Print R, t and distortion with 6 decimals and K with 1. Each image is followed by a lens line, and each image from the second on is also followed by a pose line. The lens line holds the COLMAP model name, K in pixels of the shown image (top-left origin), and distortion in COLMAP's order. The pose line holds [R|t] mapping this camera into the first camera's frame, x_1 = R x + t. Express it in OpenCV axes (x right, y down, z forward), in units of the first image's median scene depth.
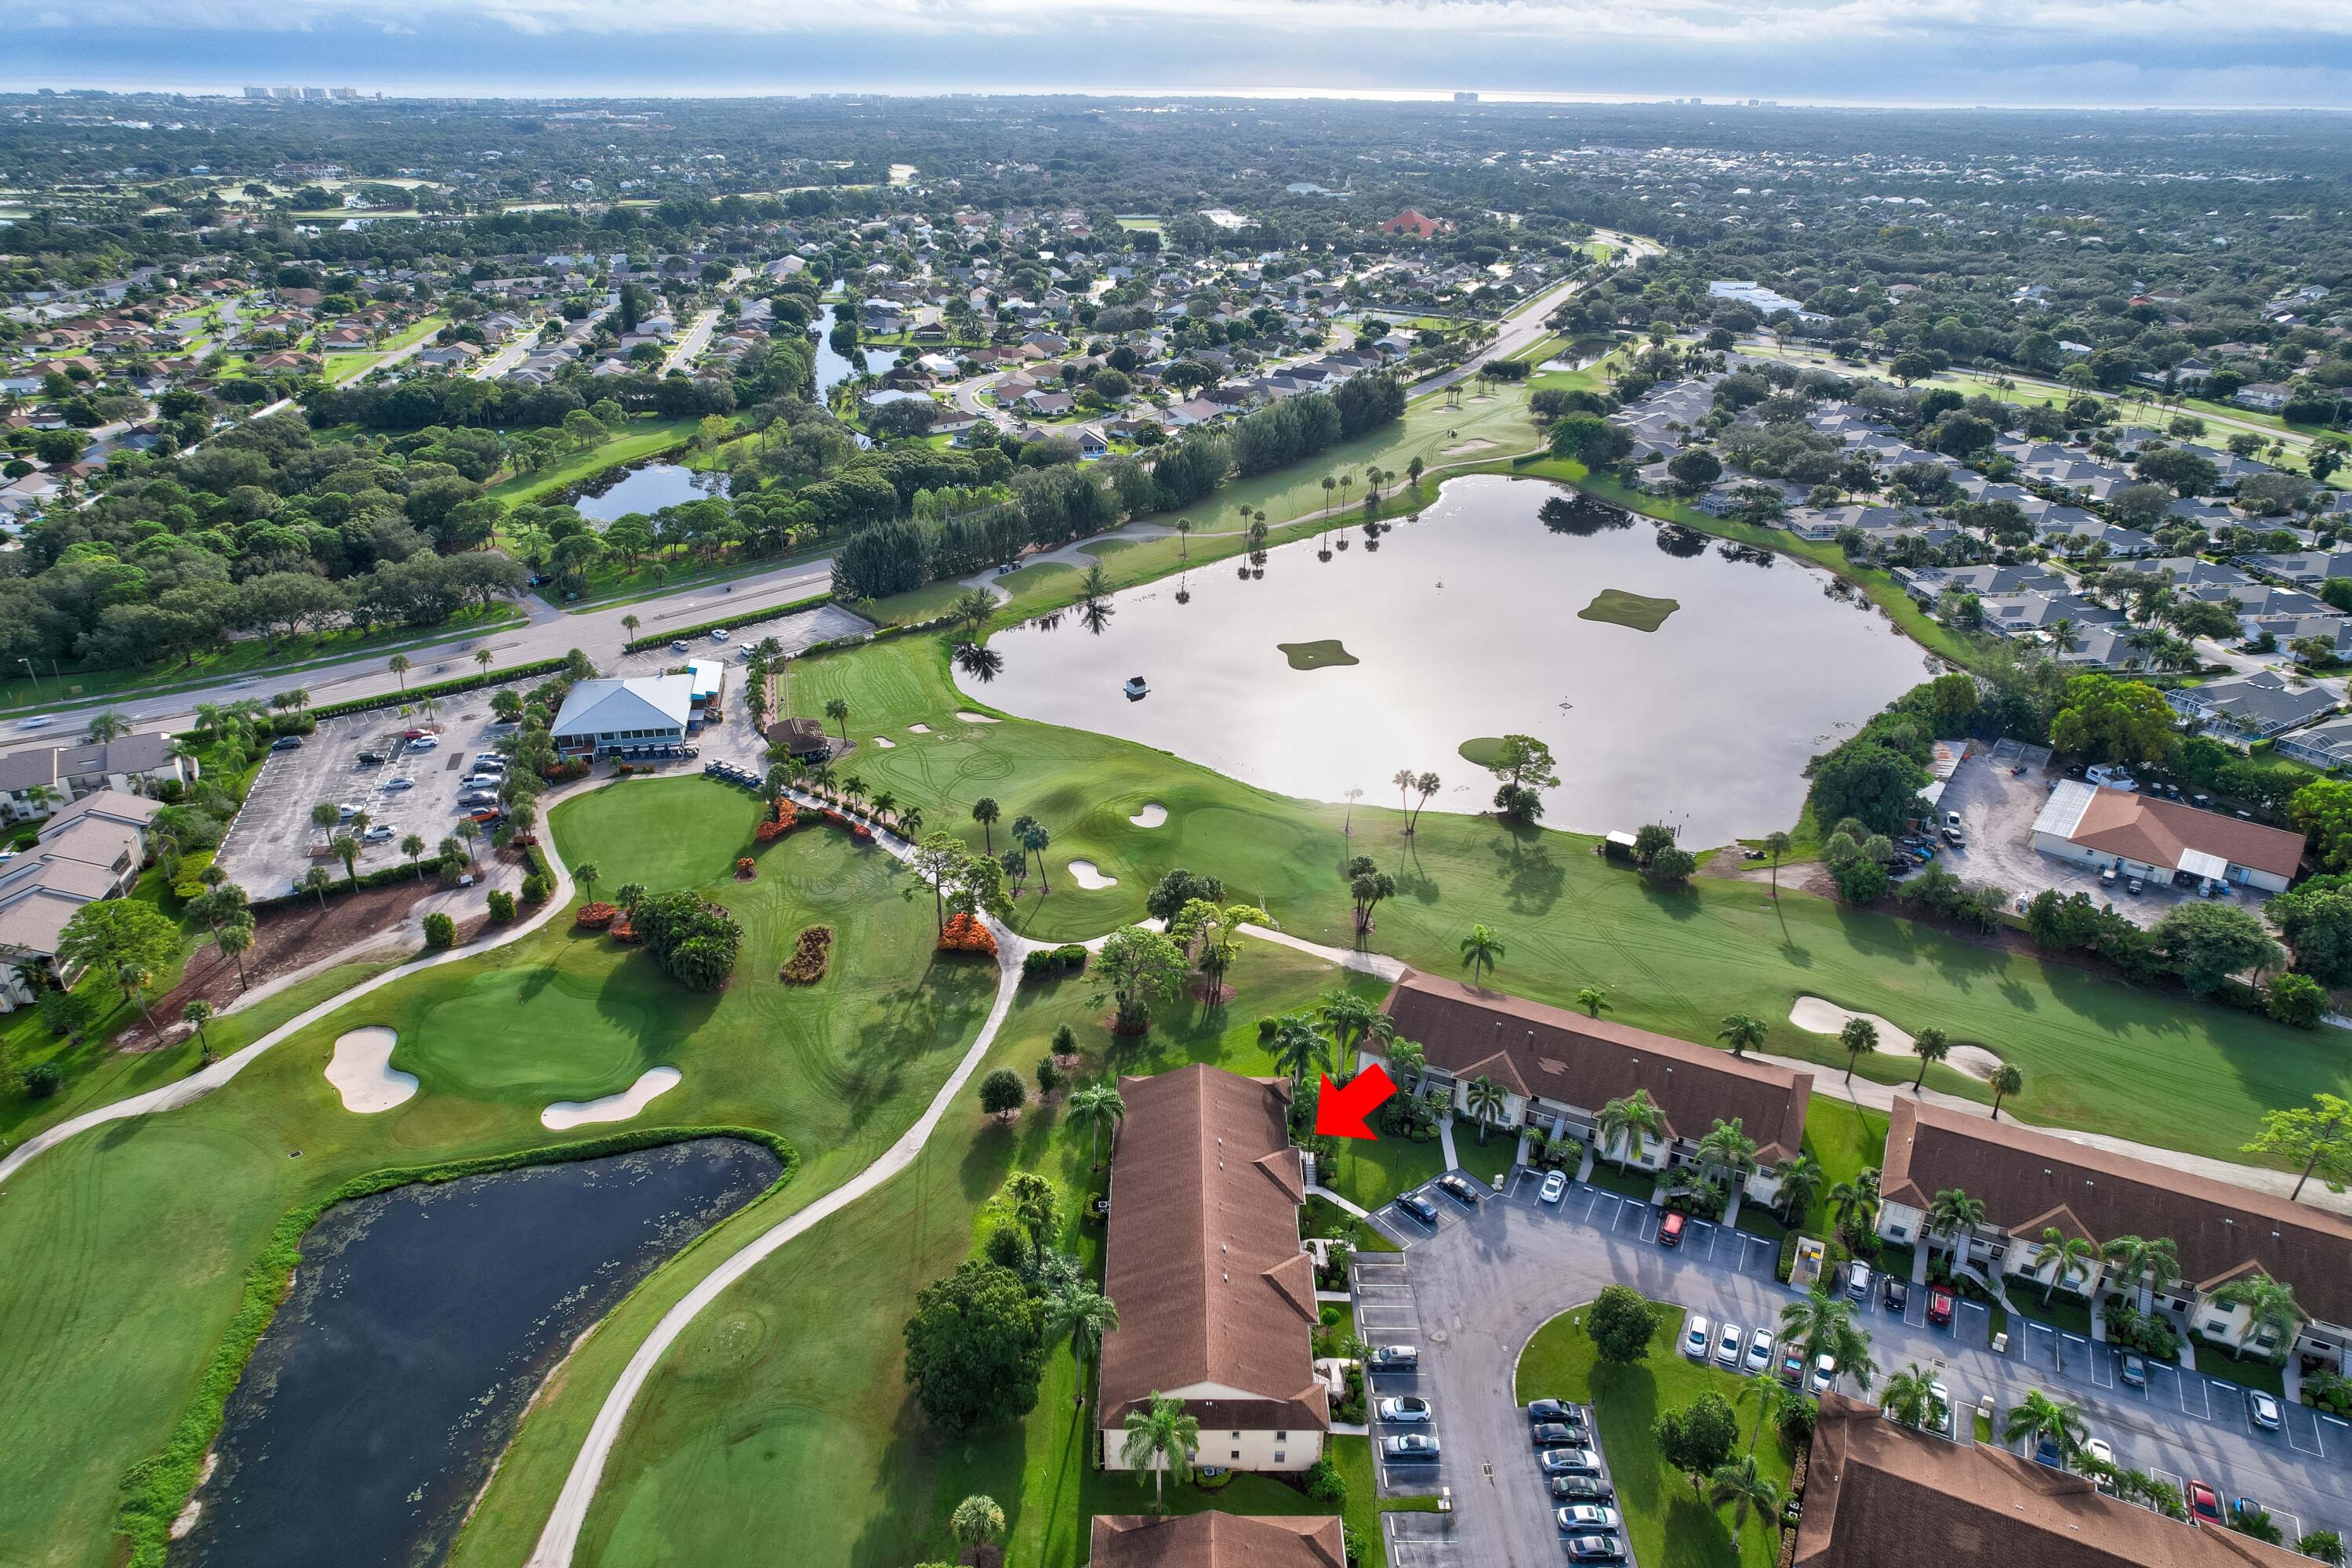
lens RADIAL K [[1515.5, 0, 1174.1], [0, 1515.5, 796.5], [0, 0, 1]] dist [-0.084099, 0.077996]
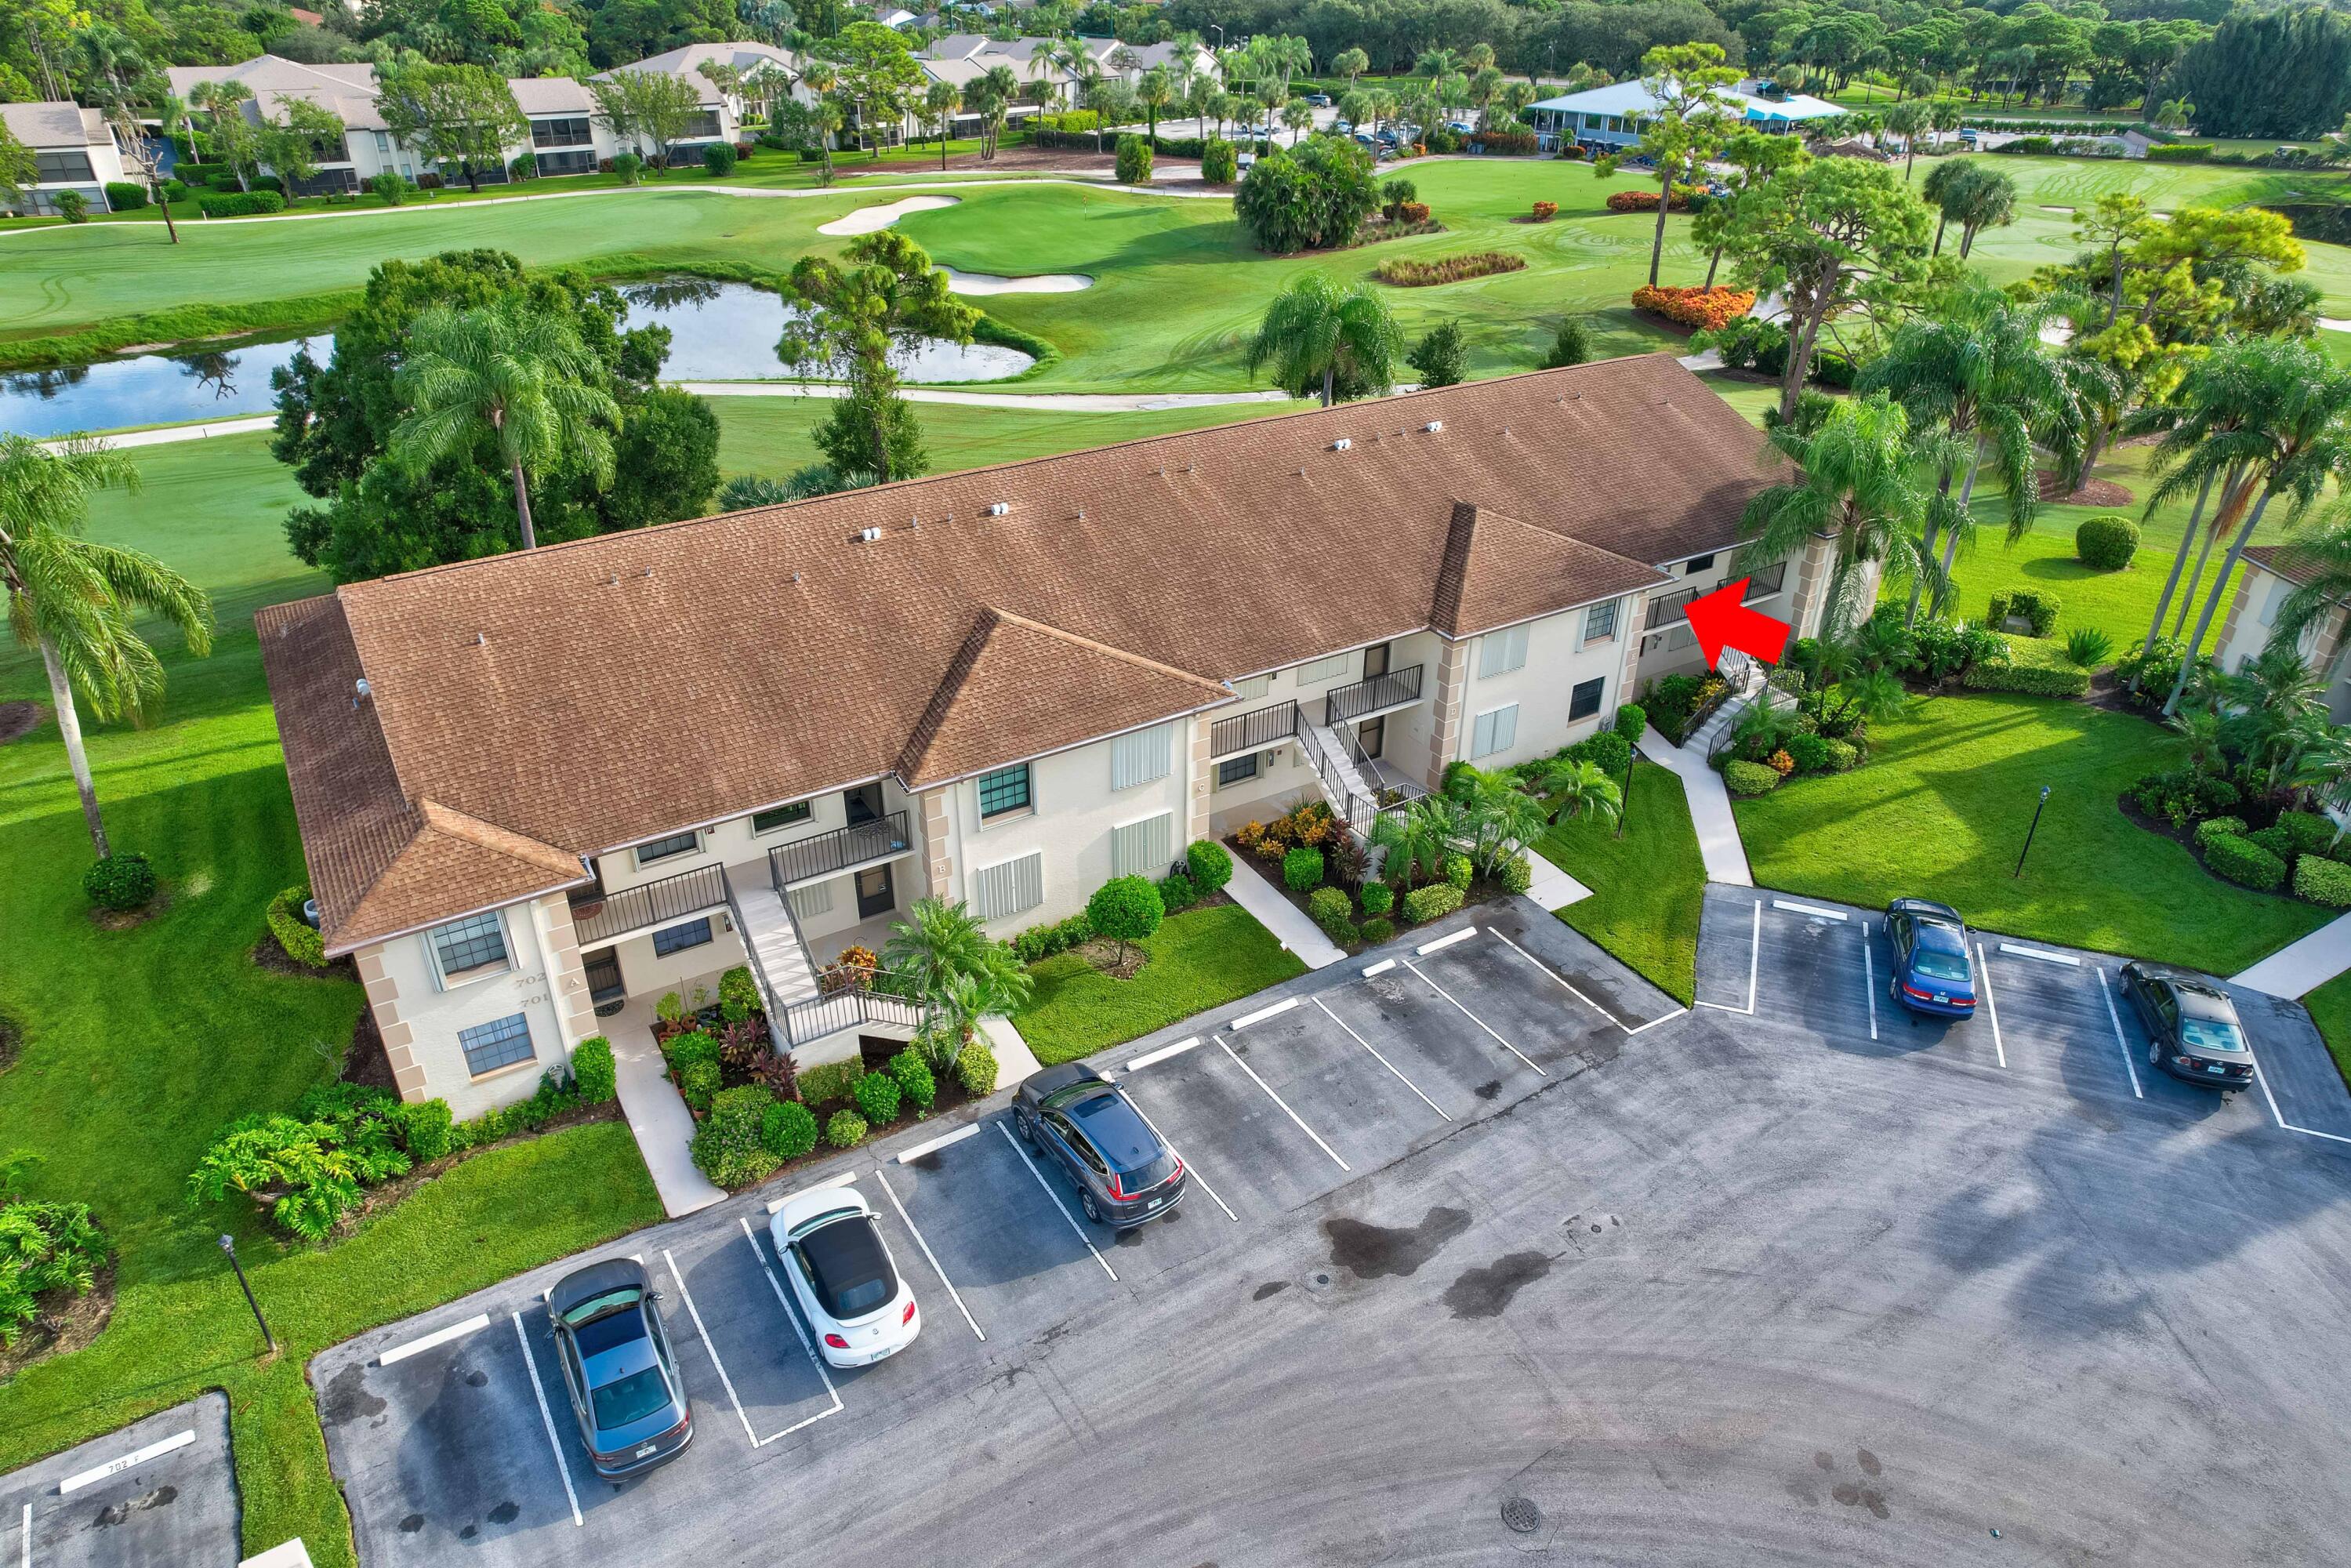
lens RADIAL K [[1514.9, 0, 1173.6], [0, 1514.9, 796.5], [0, 0, 1]] dist [-0.084099, 0.077996]
pose [[0.526615, 0.419249, -0.739531, 0.218537], [-0.370309, 0.896190, 0.244366, 0.196393], [0.765211, 0.145169, 0.627199, 0.627232]]
